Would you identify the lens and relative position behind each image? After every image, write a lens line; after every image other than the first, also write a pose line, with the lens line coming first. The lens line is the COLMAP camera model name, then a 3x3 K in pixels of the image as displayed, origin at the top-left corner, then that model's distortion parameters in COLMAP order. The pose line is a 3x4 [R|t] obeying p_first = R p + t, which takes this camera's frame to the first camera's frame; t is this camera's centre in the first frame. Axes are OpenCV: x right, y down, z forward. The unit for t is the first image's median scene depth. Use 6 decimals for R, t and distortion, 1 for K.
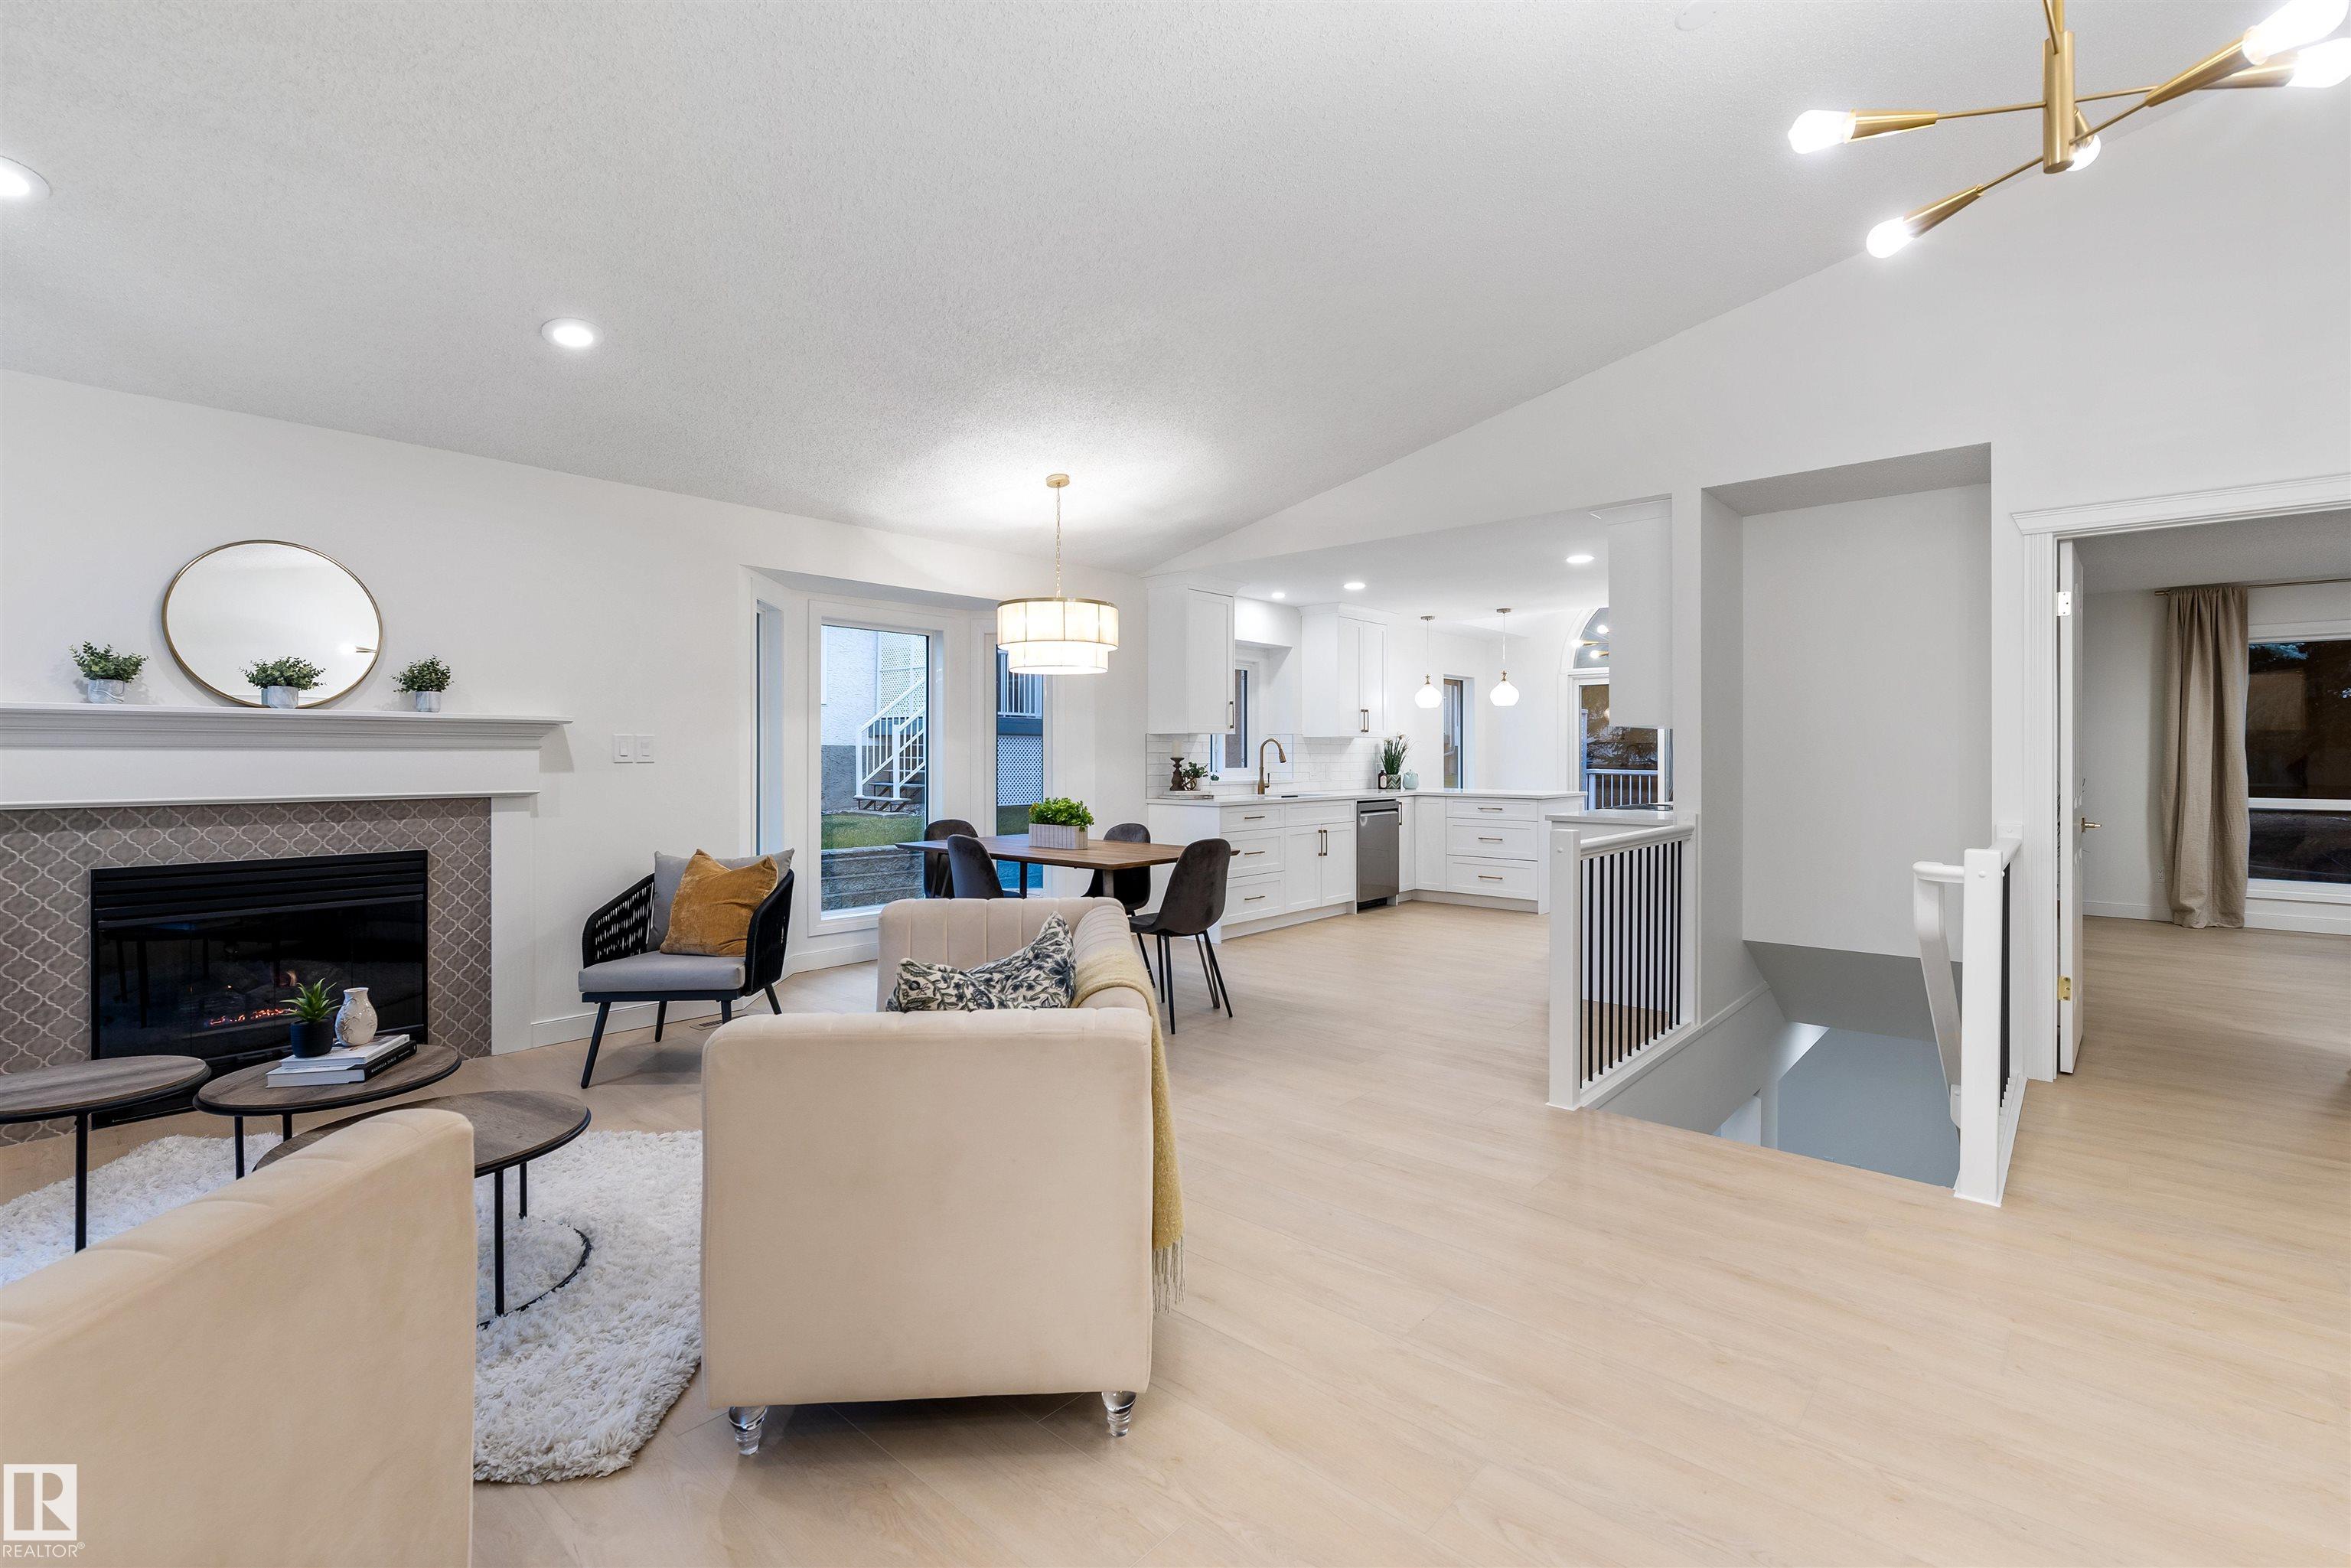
lens RADIAL K [[1038.5, 0, 1179.0], [0, 1038.5, 759.5], [0, 0, 1]] dist [0.000215, 0.000023]
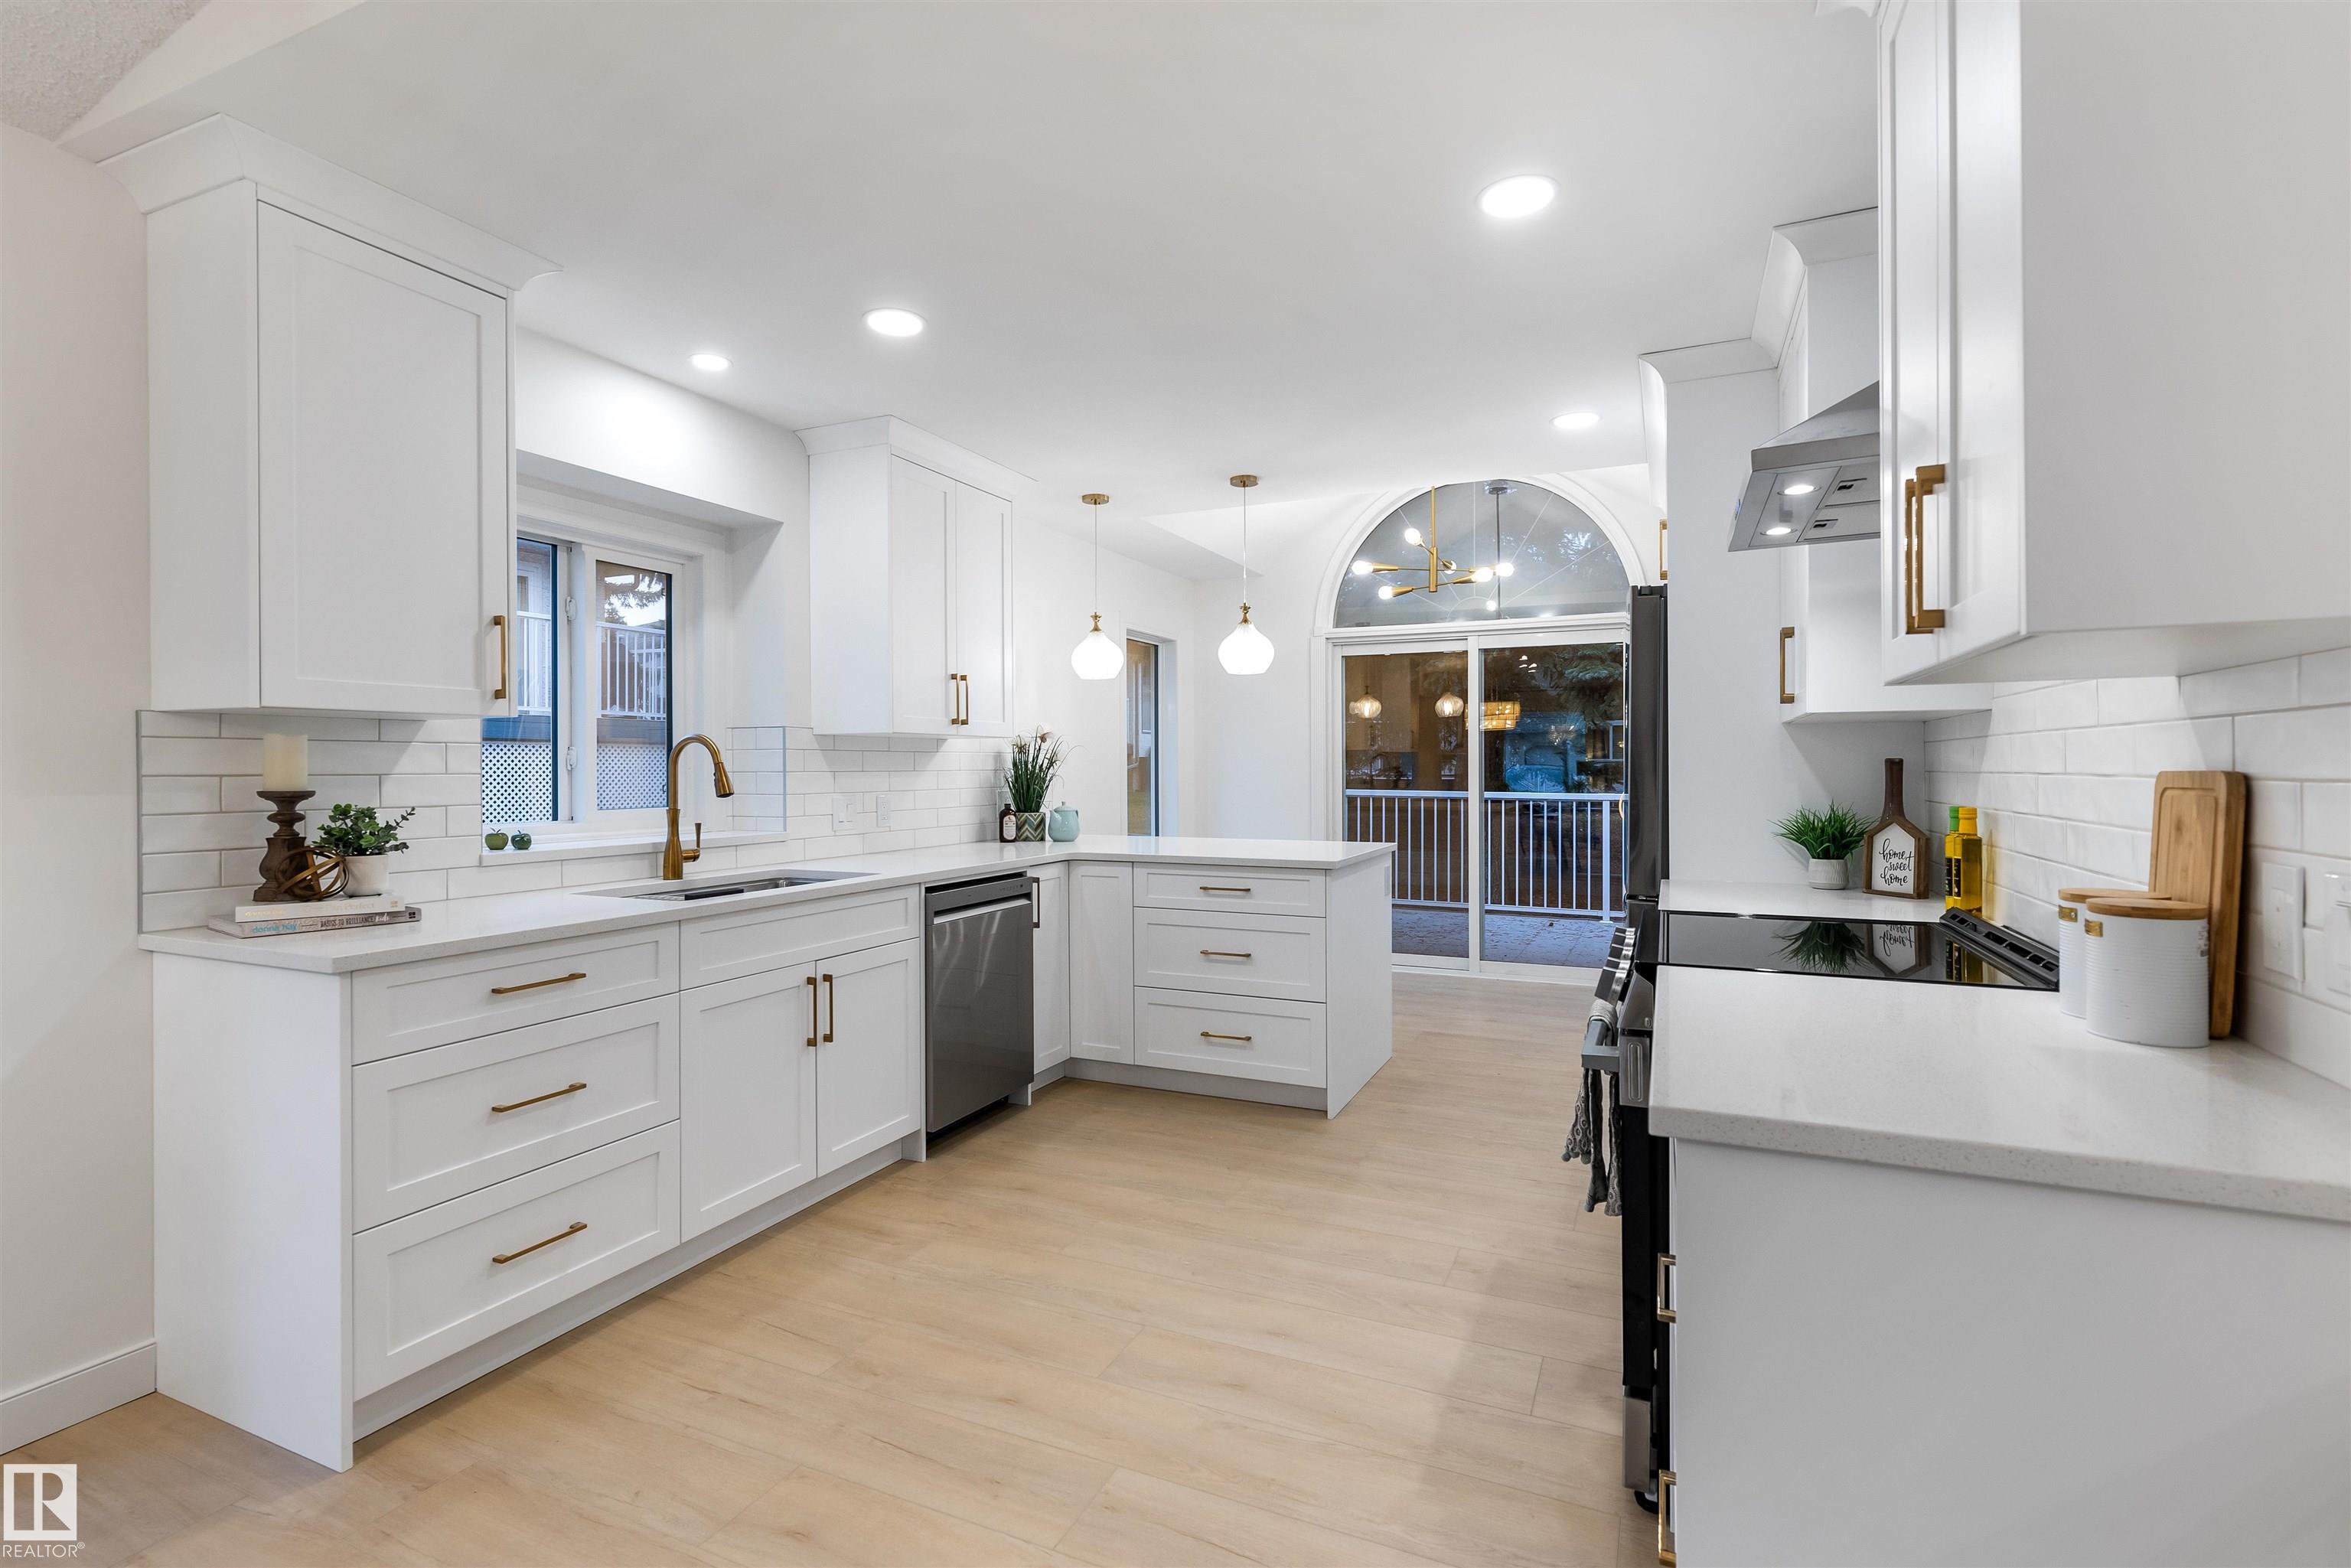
lens RADIAL K [[1089.1, 0, 1172.9], [0, 1089.1, 768.0], [0, 0, 1]] dist [0.002759, 0.000486]
pose [[0.957396, -0.003421, 0.288757, 0.141393], [0.004471, 0.999986, -0.002977, -0.005803], [-0.288743, 0.004142, 0.957398, 0.559118]]
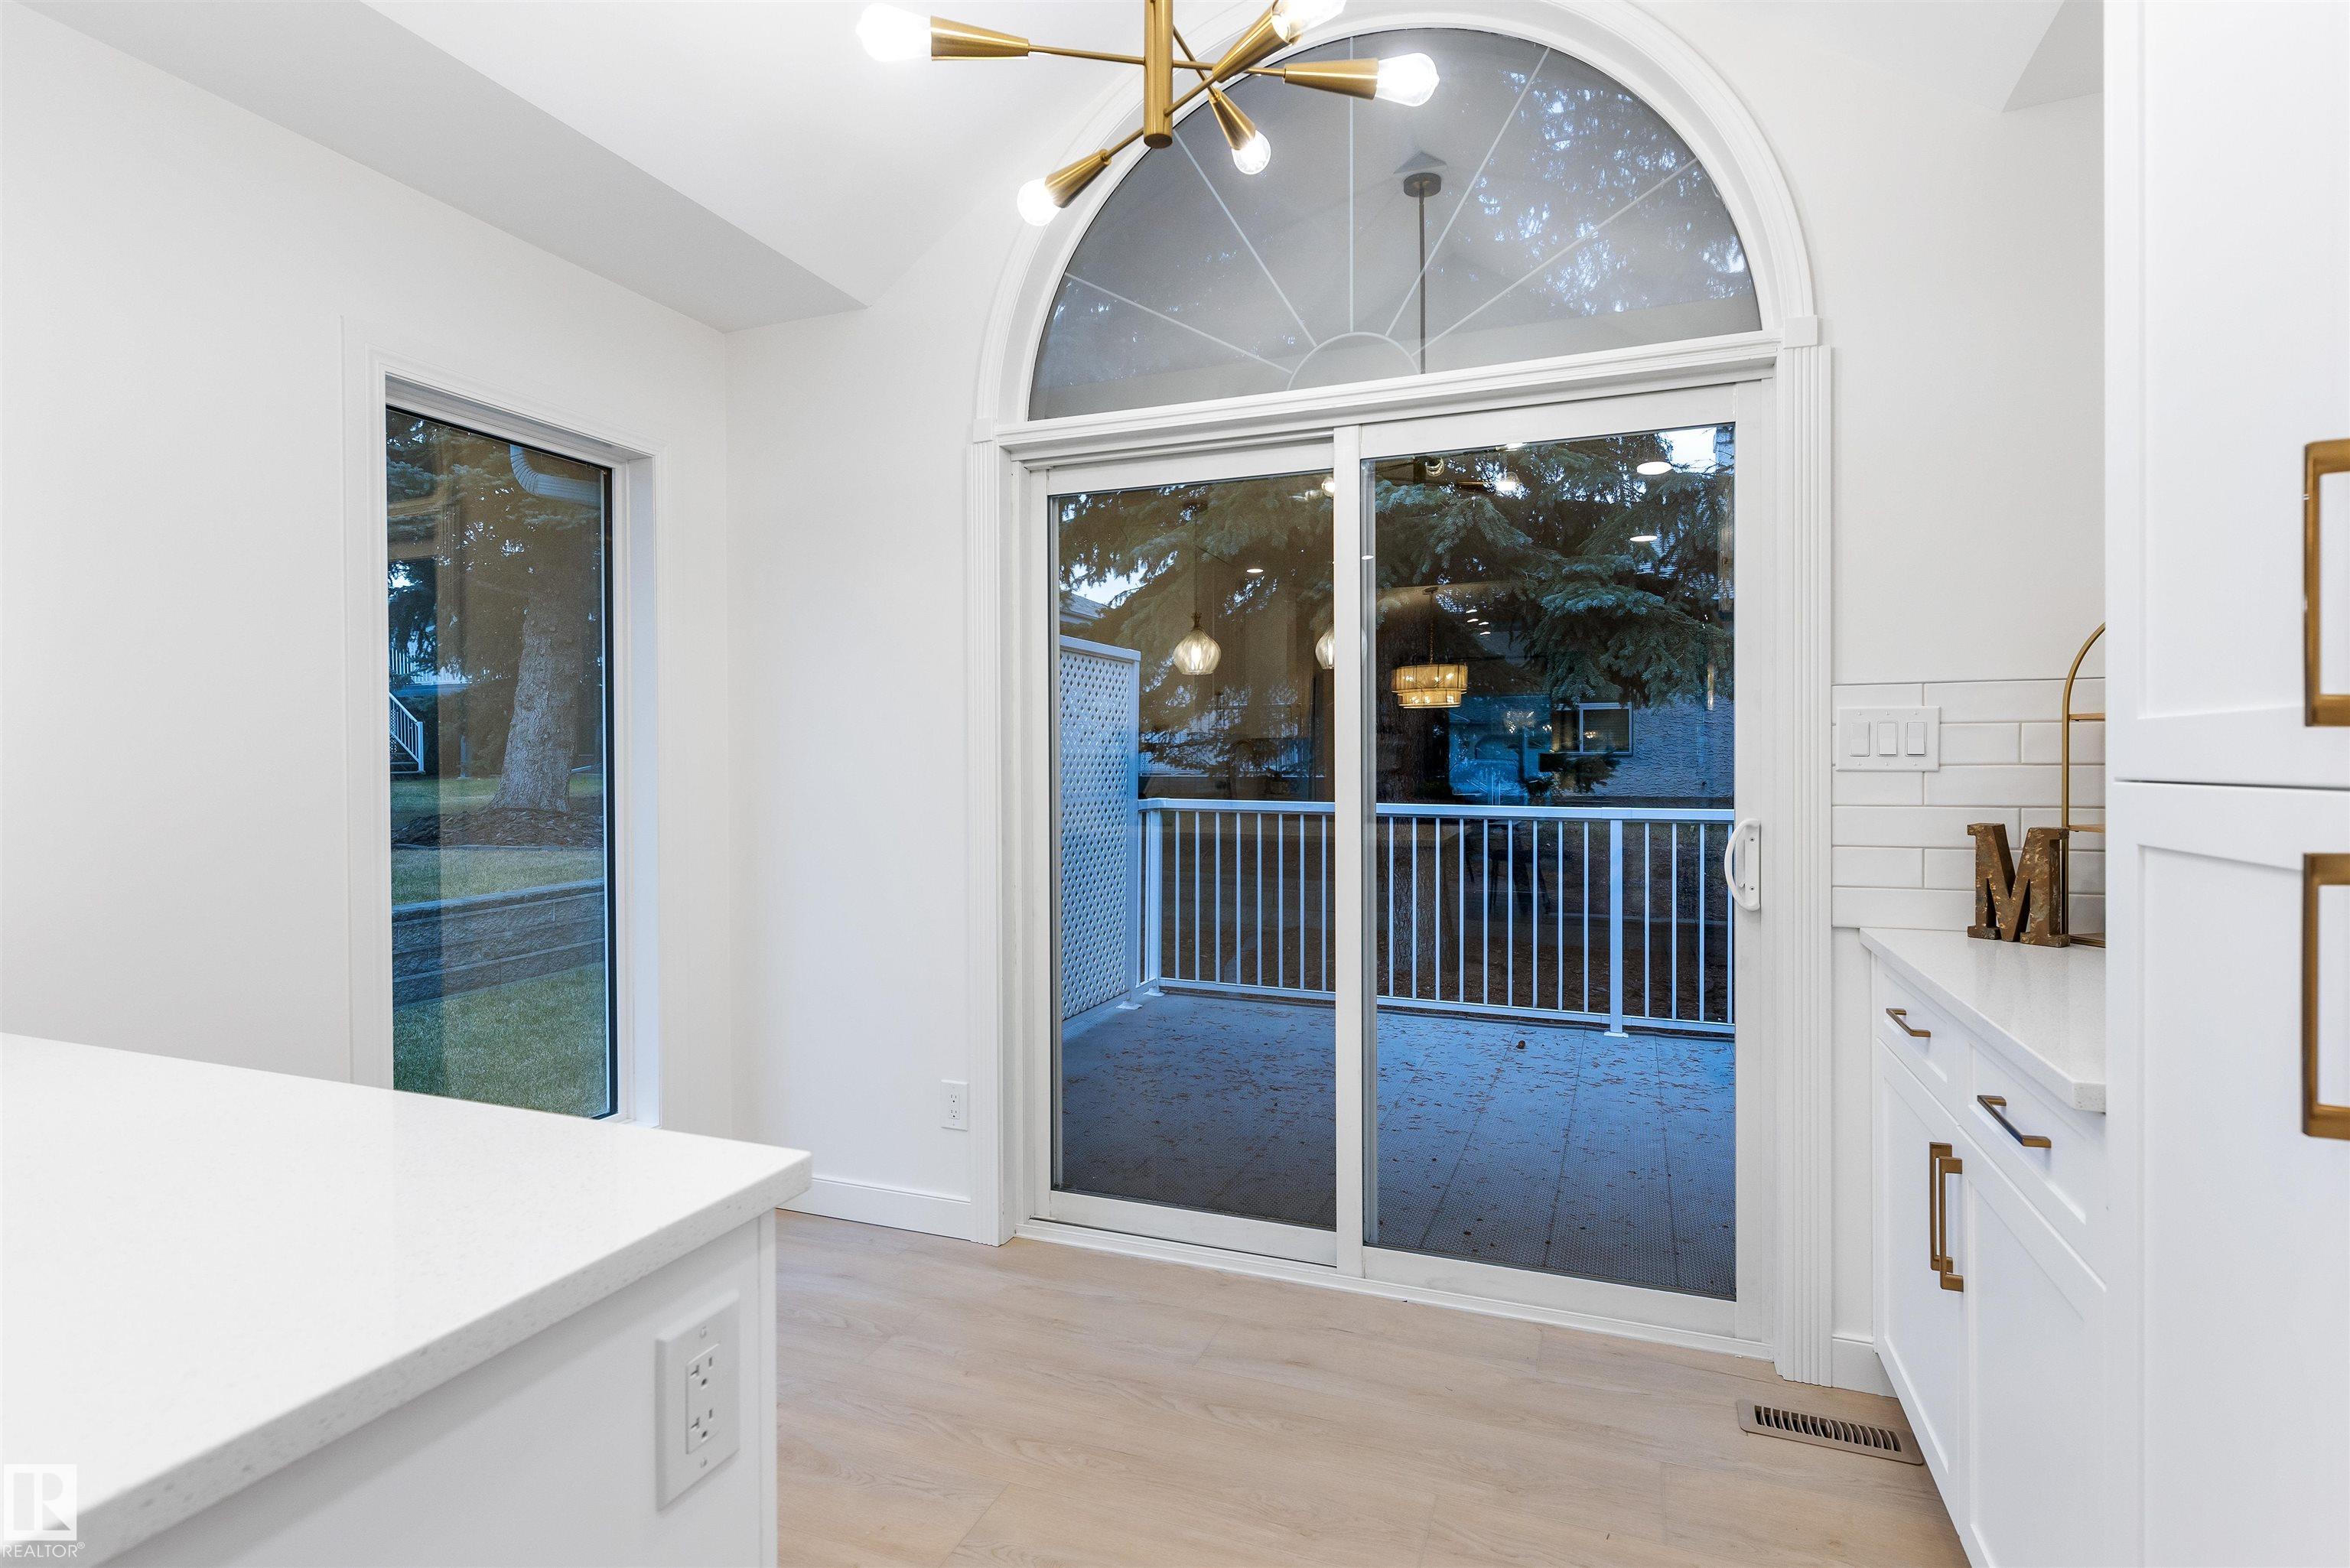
lens RADIAL K [[1164.6, 0, 1175.0], [0, 1164.6, 784.0], [0, 0, 1]] dist [0.000365, -0.000076]
pose [[0.938058, -0.011231, 0.346295, 0.421067], [0.006486, 0.999869, 0.014857, -0.005965], [-0.346417, -0.011691, 0.938008, 0.964057]]
